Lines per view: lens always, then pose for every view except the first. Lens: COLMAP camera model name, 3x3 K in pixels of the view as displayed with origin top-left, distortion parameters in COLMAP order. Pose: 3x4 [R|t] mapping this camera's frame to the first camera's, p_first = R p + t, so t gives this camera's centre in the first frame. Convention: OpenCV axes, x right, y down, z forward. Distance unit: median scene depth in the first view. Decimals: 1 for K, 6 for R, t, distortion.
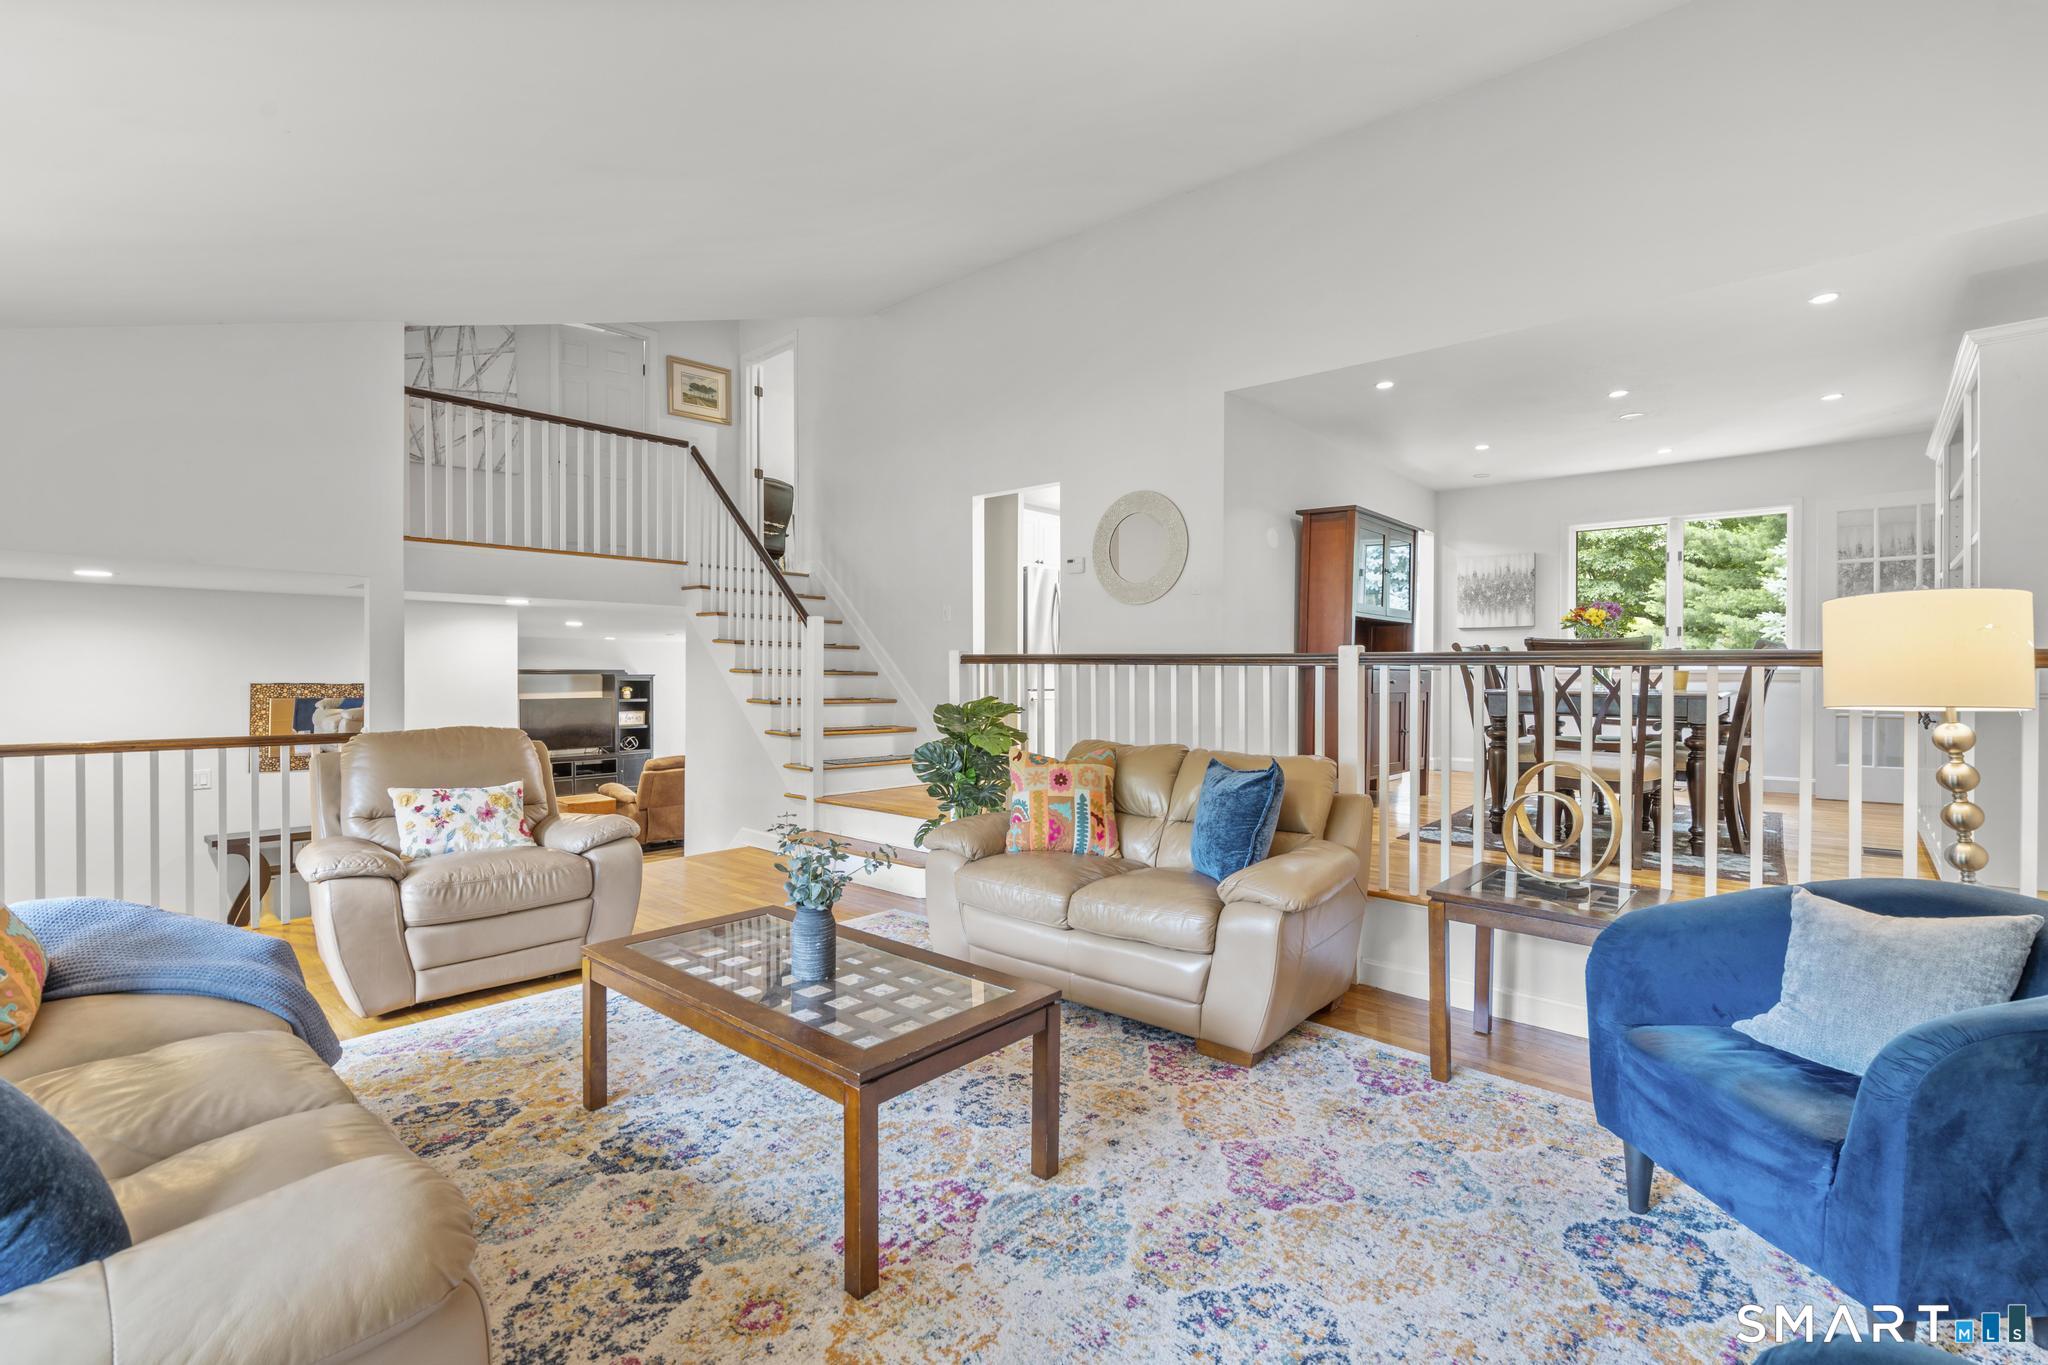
lens RADIAL K [[931.2, 0, 1030.7], [0, 931.2, 674.9], [0, 0, 1]] dist [-0.005296, 0.001635]
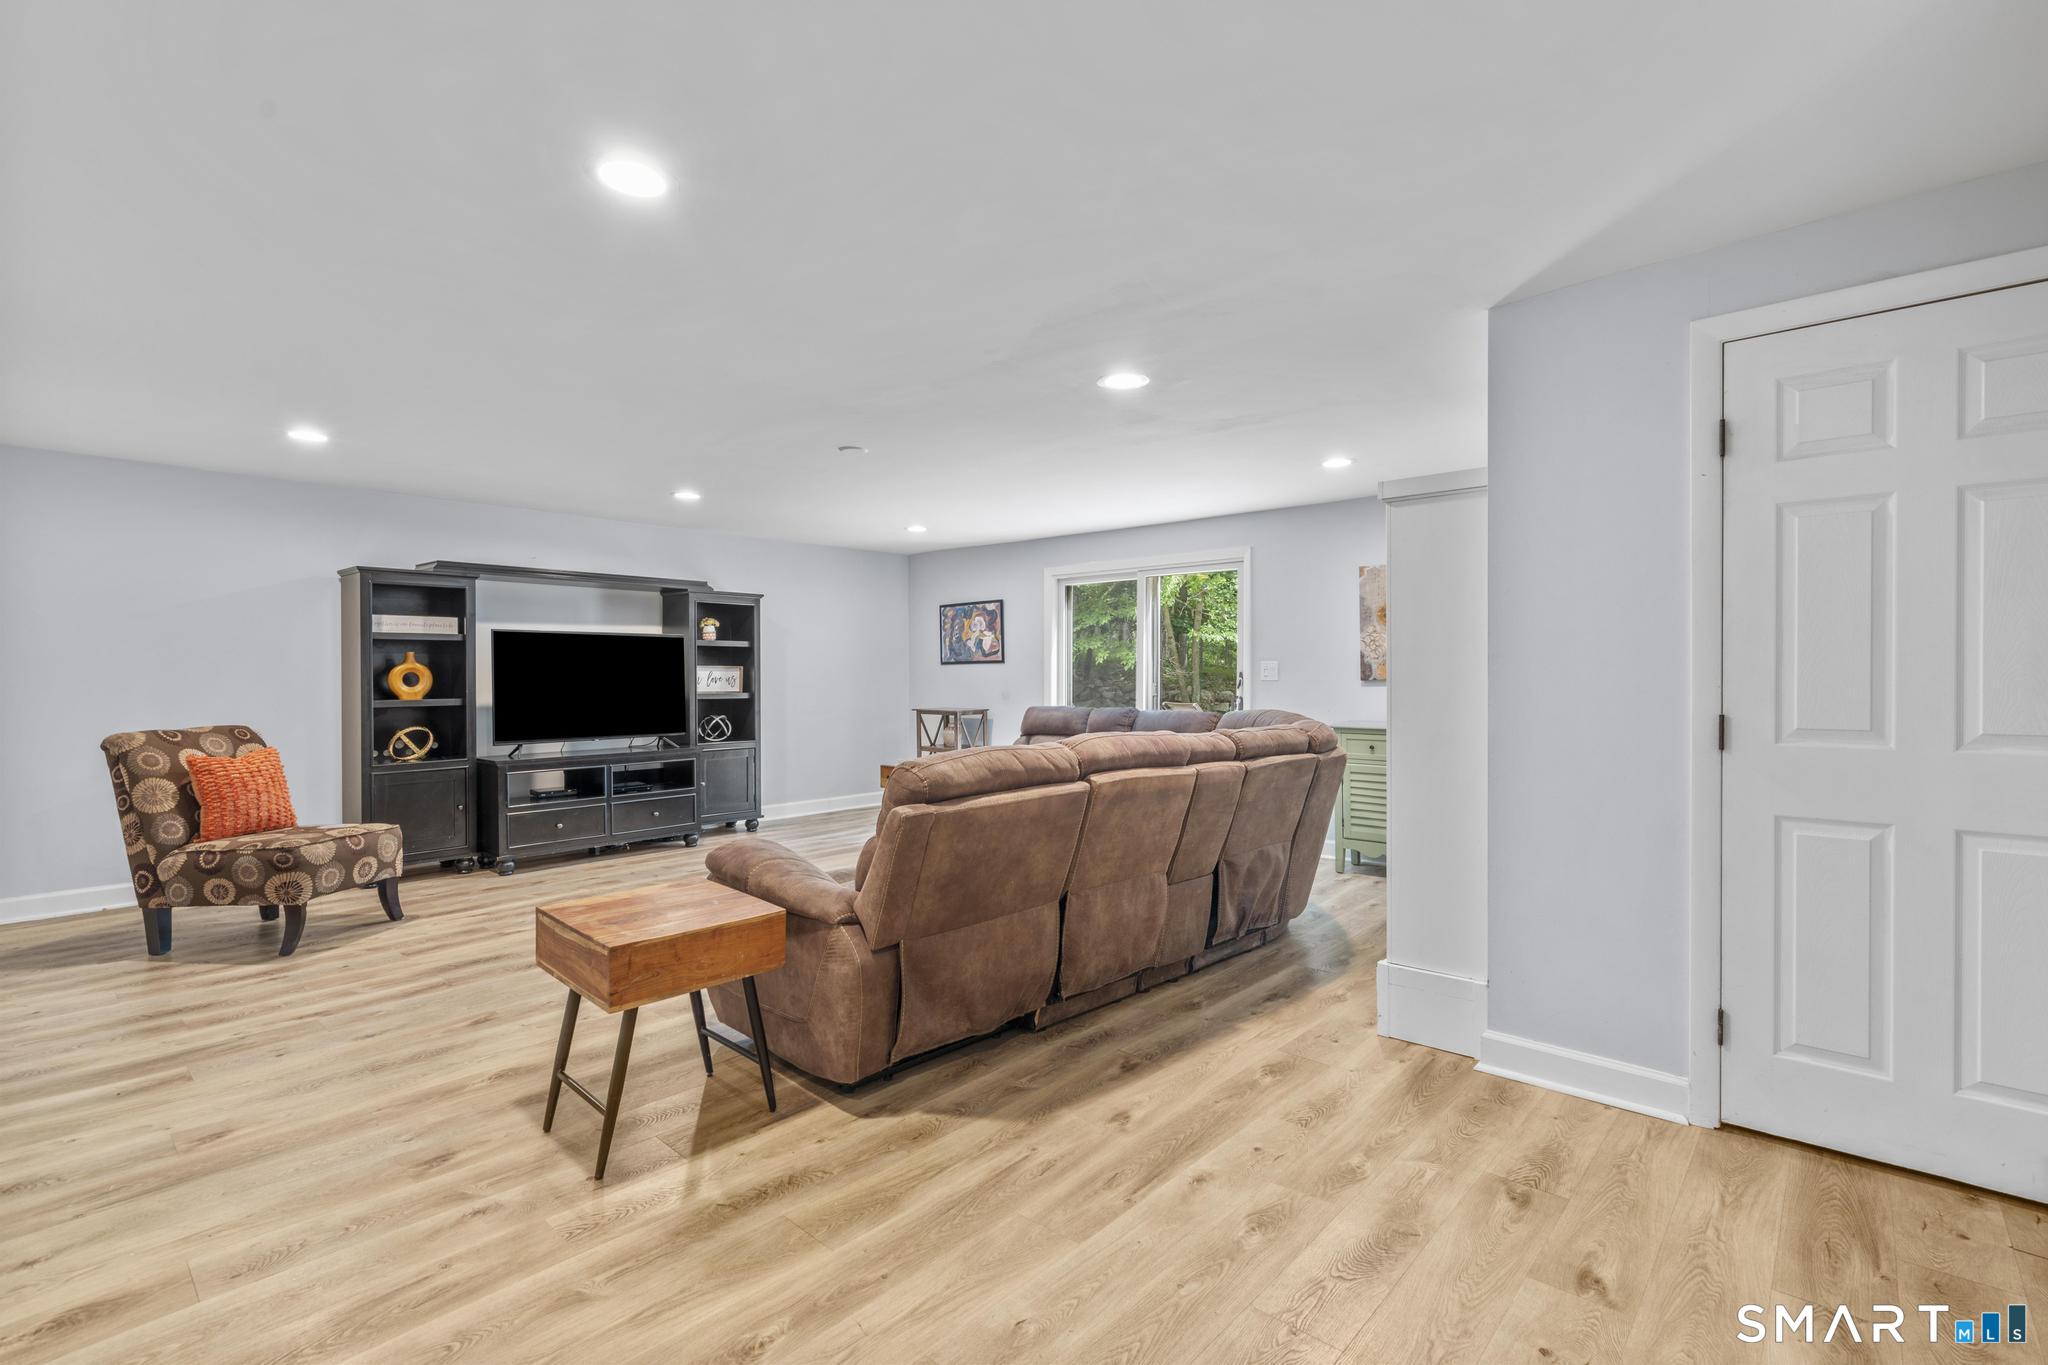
lens RADIAL K [[931.2, 0, 1044.1], [0, 931.2, 686.3], [0, 0, 1]] dist [-0.005296, 0.001635]
pose [[0.999975, -0.003557, -0.006093, -0.902420], [0.003635, 0.999911, 0.012833, 0.161965], [0.006046, -0.012855, 0.999899, 1.790736]]
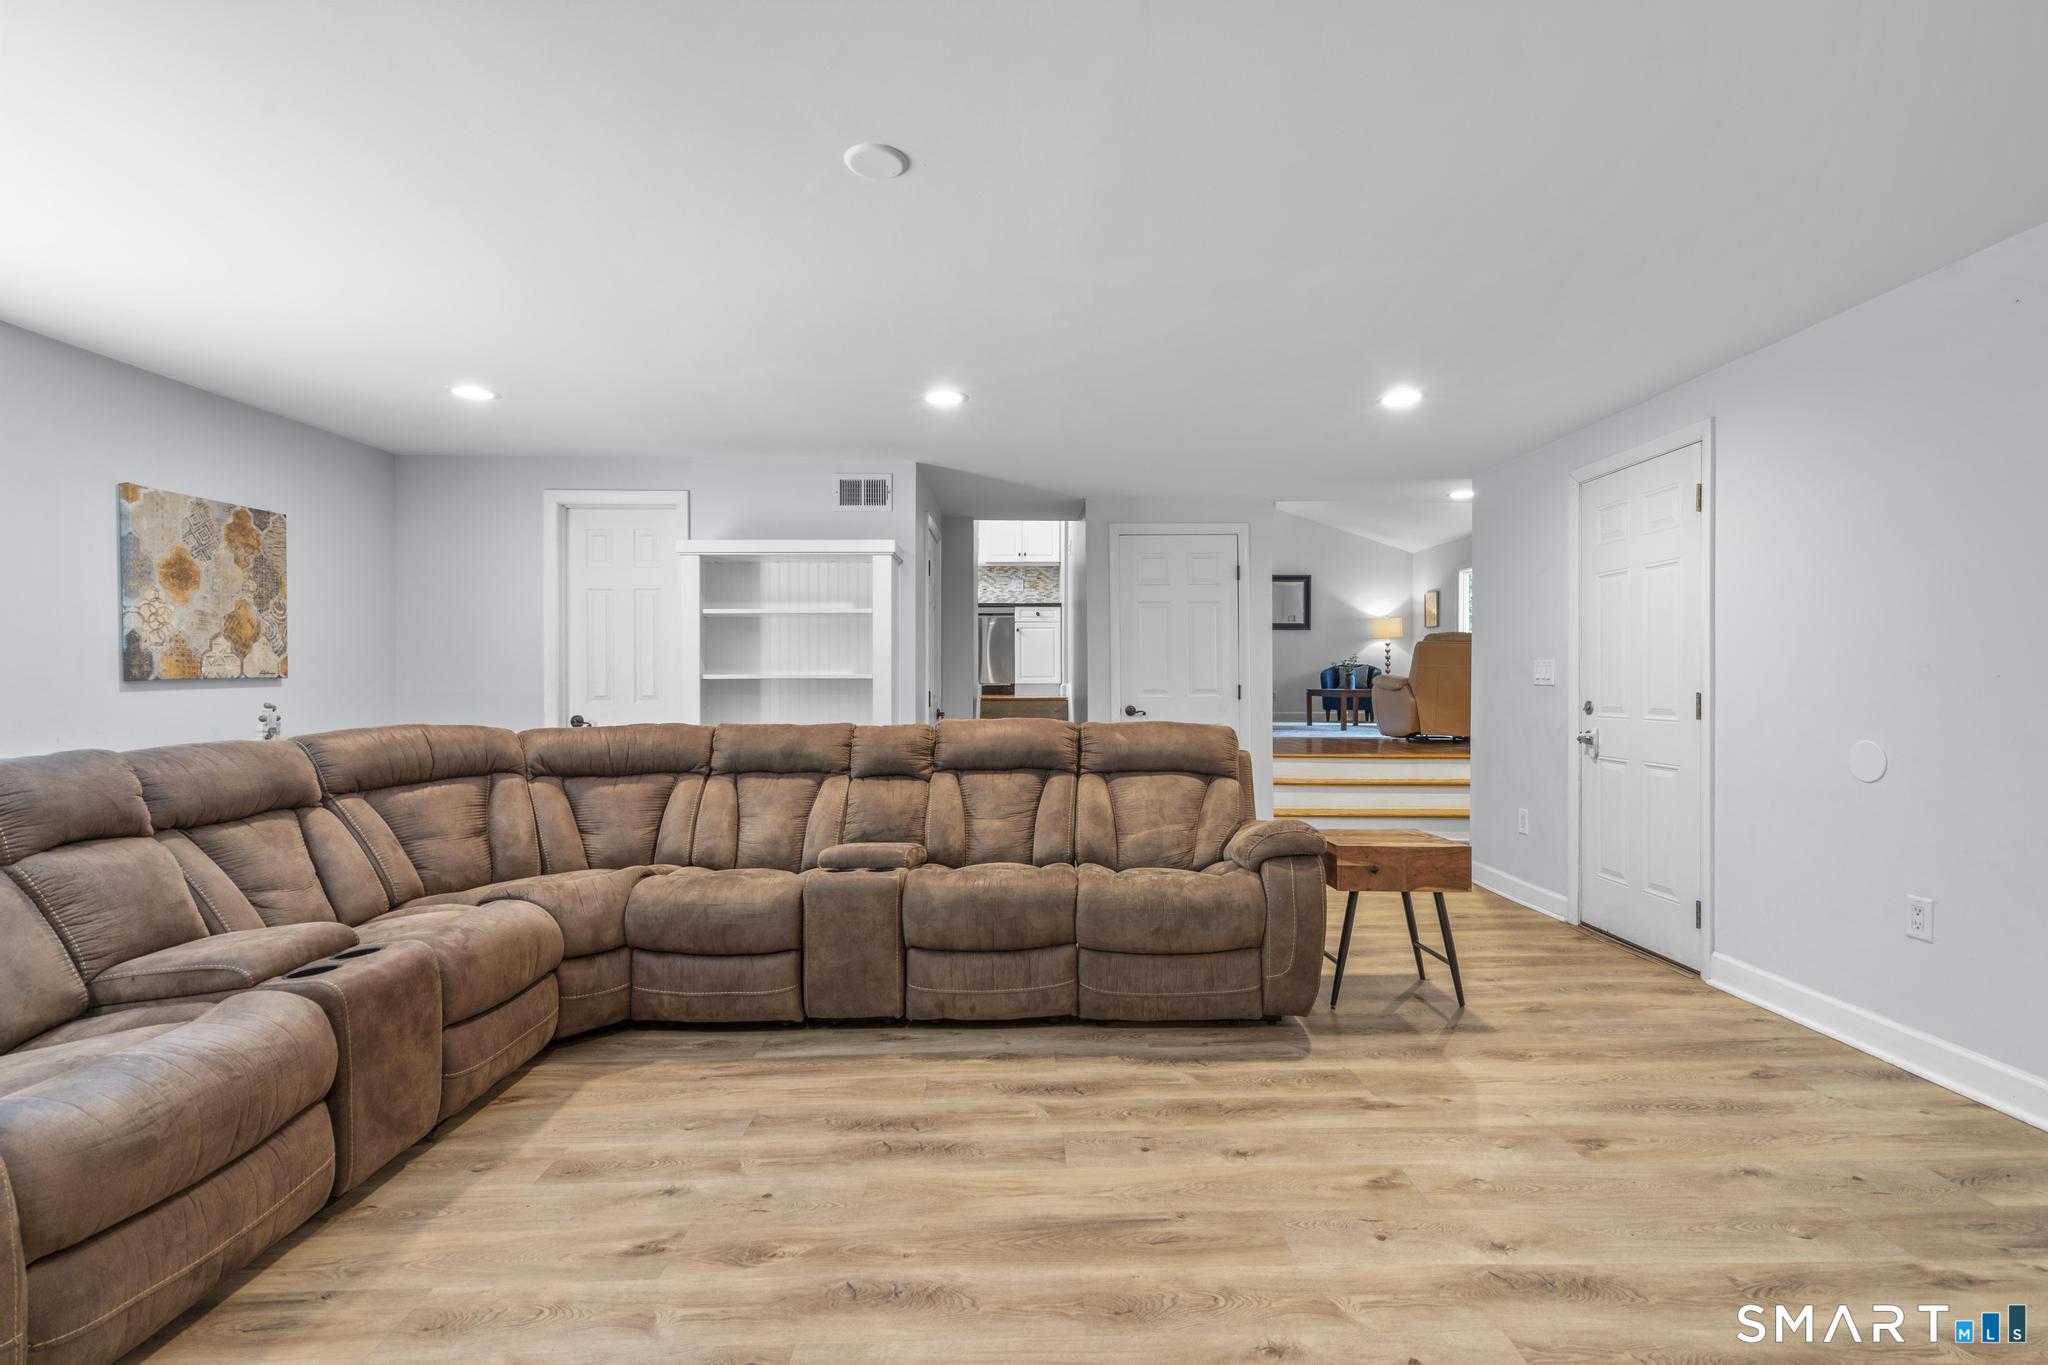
lens RADIAL K [[931.2, 0, 1029.9], [0, 931.2, 677.9], [0, 0, 1]] dist [-0.005296, 0.001635]
pose [[-0.672096, -0.001199, 0.740463, -1.616612], [-0.000850, 0.999999, 0.000848, 0.169474], [-0.740463, -0.000060, -0.672097, 3.297179]]
